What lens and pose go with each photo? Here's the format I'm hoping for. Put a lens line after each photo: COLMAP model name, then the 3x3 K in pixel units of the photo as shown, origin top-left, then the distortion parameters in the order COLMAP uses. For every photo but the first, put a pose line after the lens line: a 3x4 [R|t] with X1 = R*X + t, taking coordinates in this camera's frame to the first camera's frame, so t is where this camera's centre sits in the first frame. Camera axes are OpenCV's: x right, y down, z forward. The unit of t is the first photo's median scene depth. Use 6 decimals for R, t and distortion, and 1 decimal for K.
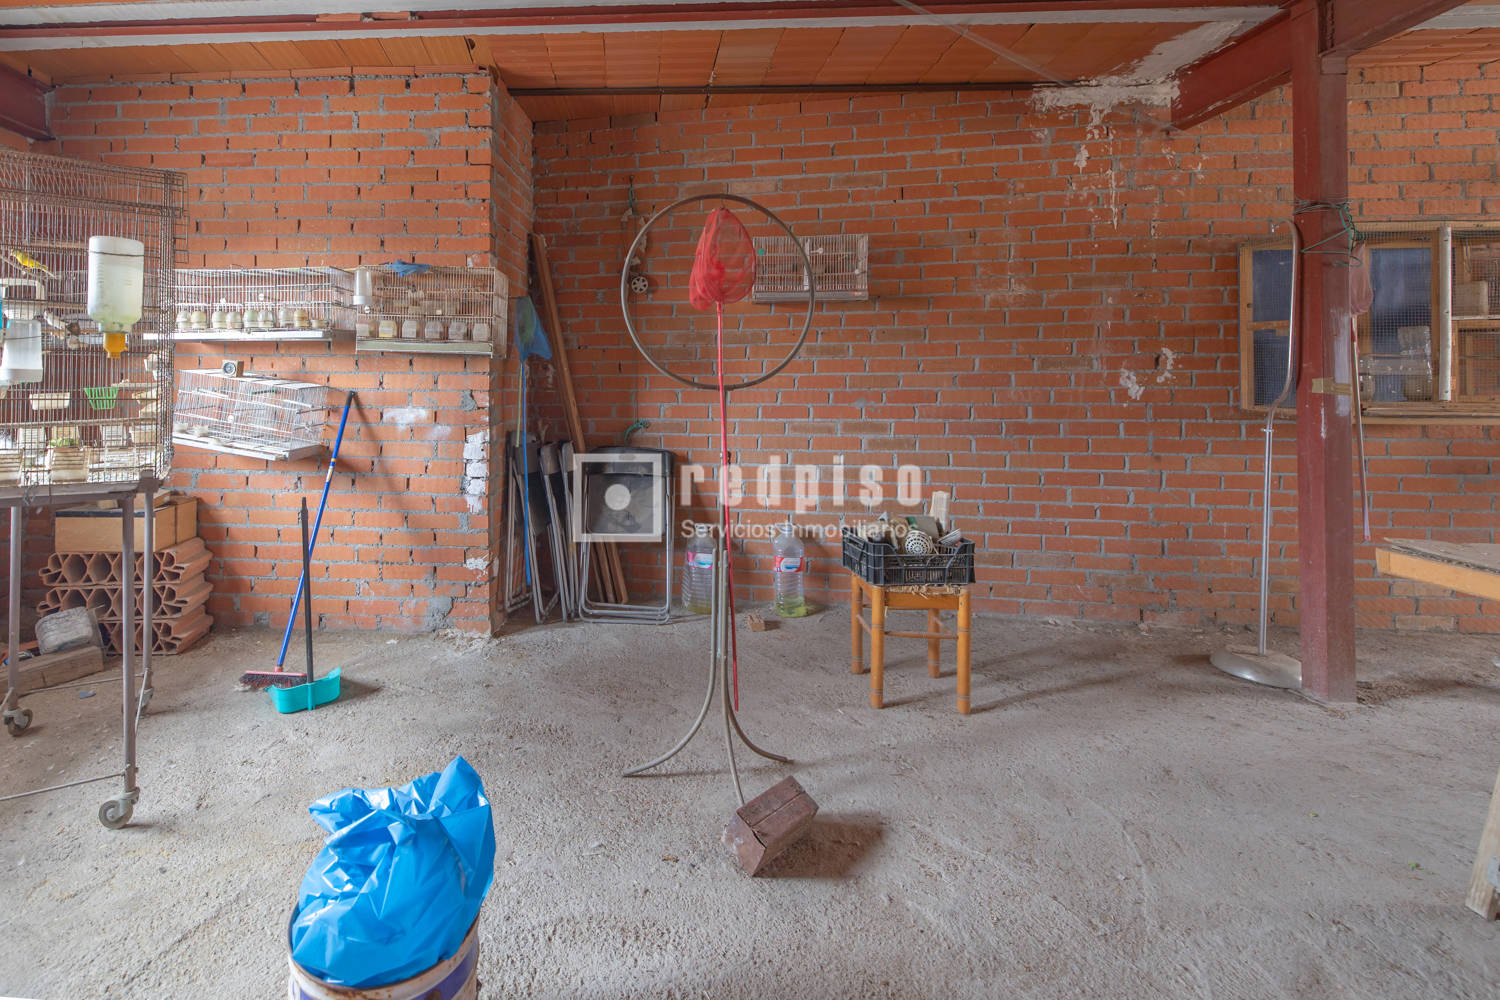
lens RADIAL K [[648.8, 0, 774.4], [0, 648.8, 372.0], [0, 0, 1]] dist [-0.000475, 0.000468]
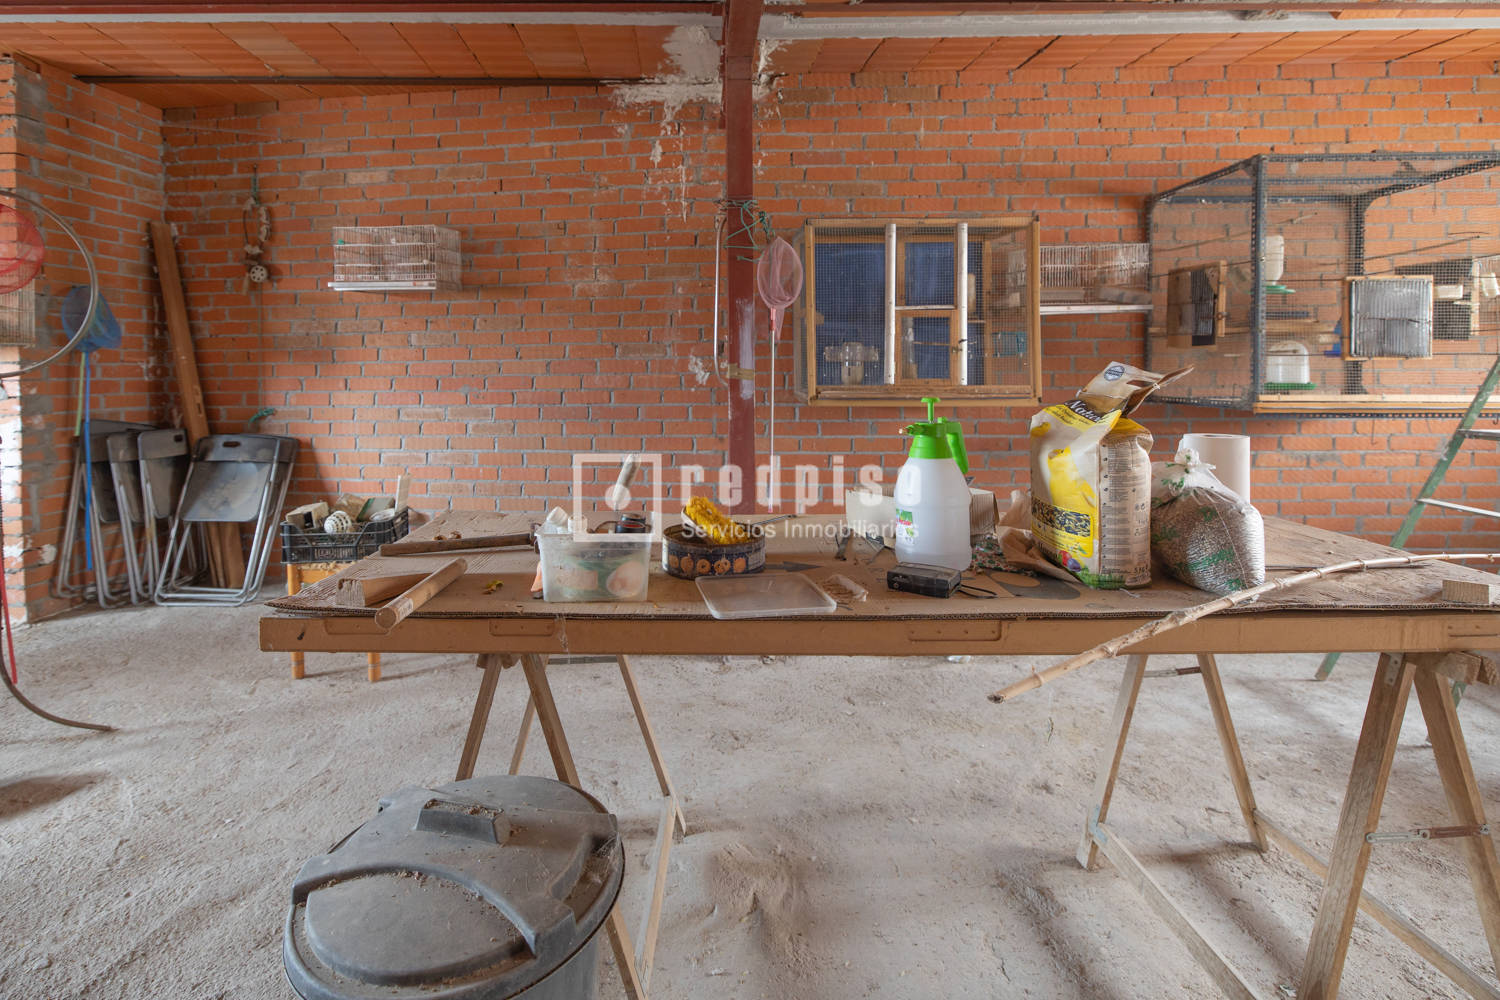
lens RADIAL K [[648.8, 0, 817.2], [0, 648.8, 371.3], [0, 0, 1]] dist [-0.000475, 0.000468]
pose [[0.998487, -0.005348, 0.054734, 0.672843], [0.004345, 0.999821, 0.018429, 0.002533], [-0.054822, -0.018163, 0.998331, -0.061950]]
